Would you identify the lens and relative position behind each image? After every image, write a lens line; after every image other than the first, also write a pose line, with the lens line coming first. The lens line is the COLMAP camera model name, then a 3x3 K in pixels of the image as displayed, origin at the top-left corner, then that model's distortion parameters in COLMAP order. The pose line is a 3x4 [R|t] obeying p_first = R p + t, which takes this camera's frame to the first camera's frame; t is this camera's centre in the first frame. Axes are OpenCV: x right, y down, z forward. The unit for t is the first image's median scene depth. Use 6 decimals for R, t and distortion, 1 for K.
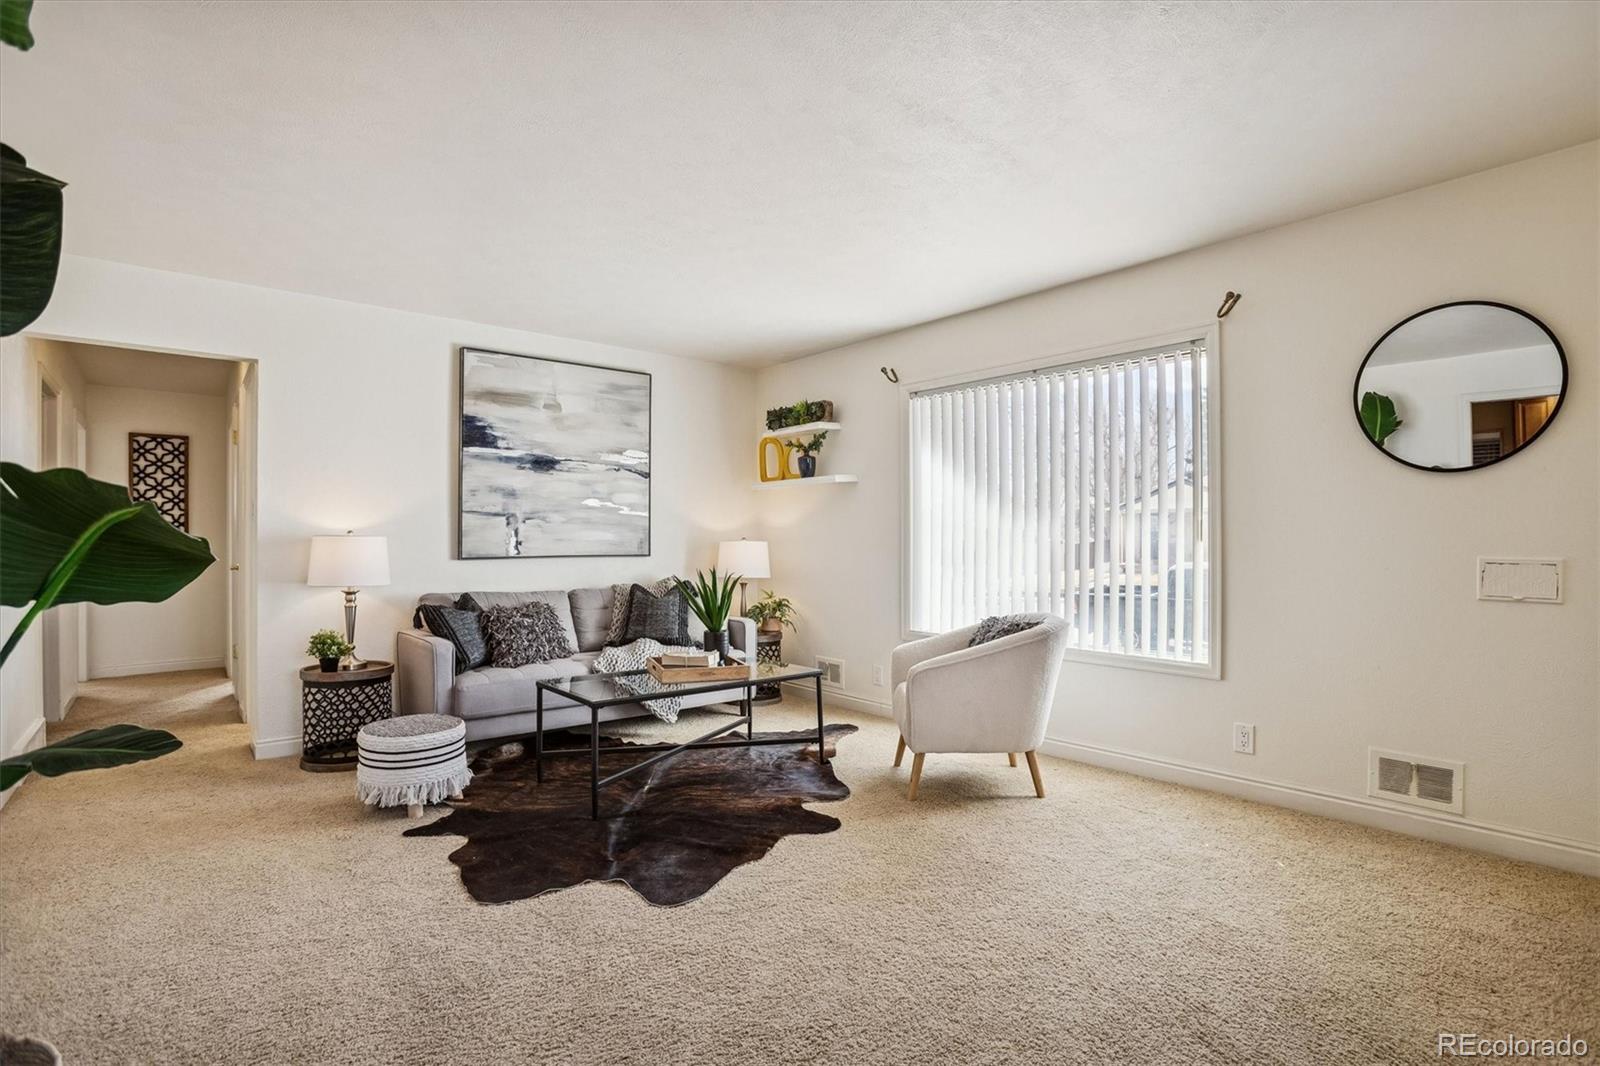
lens RADIAL K [[790.9, 0, 809.9], [0, 790.9, 538.0], [0, 0, 1]] dist [-0.021704, 0.000103]
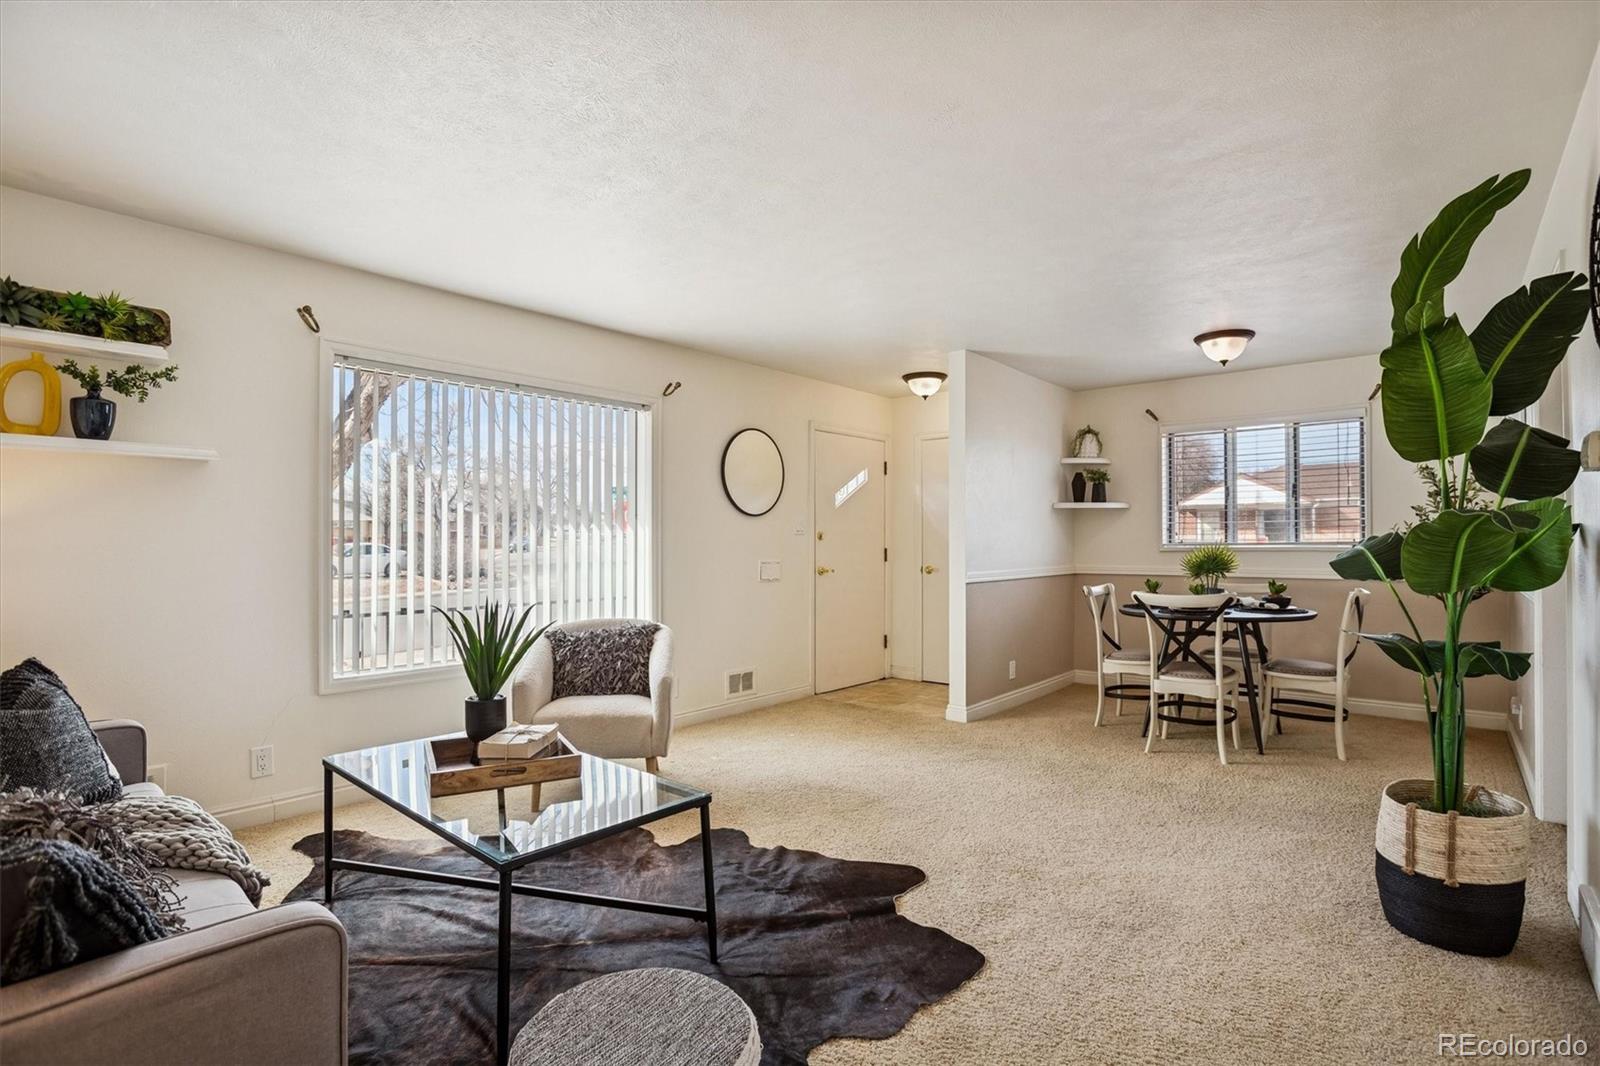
lens RADIAL K [[790.9, 0, 804.8], [0, 790.9, 536.8], [0, 0, 1]] dist [-0.021704, 0.000103]
pose [[-0.146425, 0.009606, 0.989175, -0.832026], [-0.003459, 0.999942, -0.010223, -0.010408], [-0.989216, -0.004918, -0.146383, 0.861152]]
